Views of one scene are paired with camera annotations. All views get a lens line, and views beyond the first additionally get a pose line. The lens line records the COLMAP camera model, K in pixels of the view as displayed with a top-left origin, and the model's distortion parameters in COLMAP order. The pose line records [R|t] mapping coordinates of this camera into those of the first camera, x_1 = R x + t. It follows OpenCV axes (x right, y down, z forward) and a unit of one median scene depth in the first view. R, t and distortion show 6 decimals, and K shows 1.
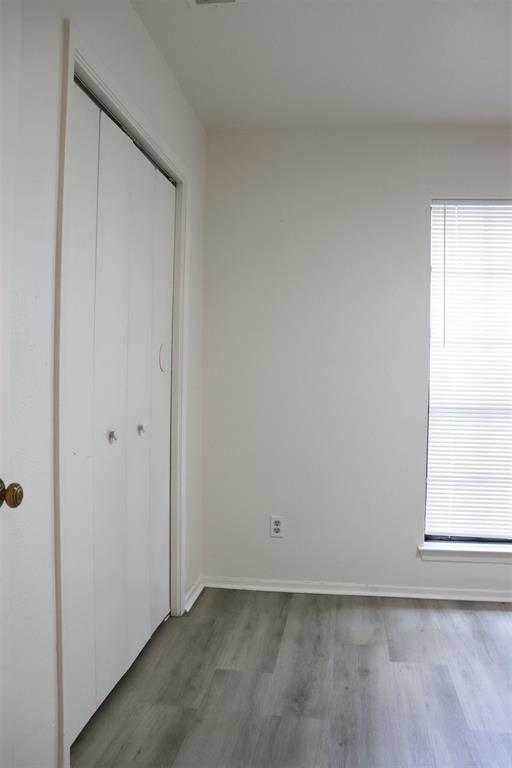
lens RADIAL K [[631.0, 0, 254.2], [0, 631.0, 382.6], [0, 0, 1]] dist [-0.171538, 0.150583]
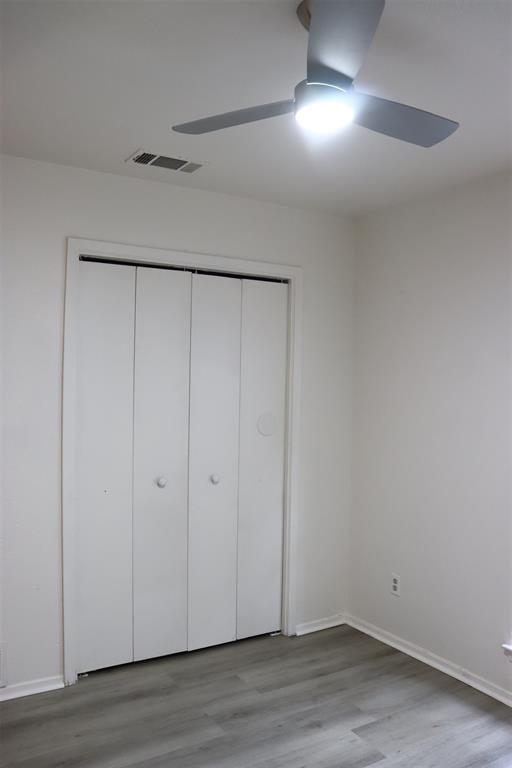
lens RADIAL K [[631.0, 0, 255.6], [0, 631.0, 384.8], [0, 0, 1]] dist [-0.171538, 0.150583]
pose [[0.633043, -0.000592, -0.774116, 0.842185], [-0.023863, 0.999510, -0.020279, -0.095205], [0.773749, 0.031310, 0.632718, 0.189478]]
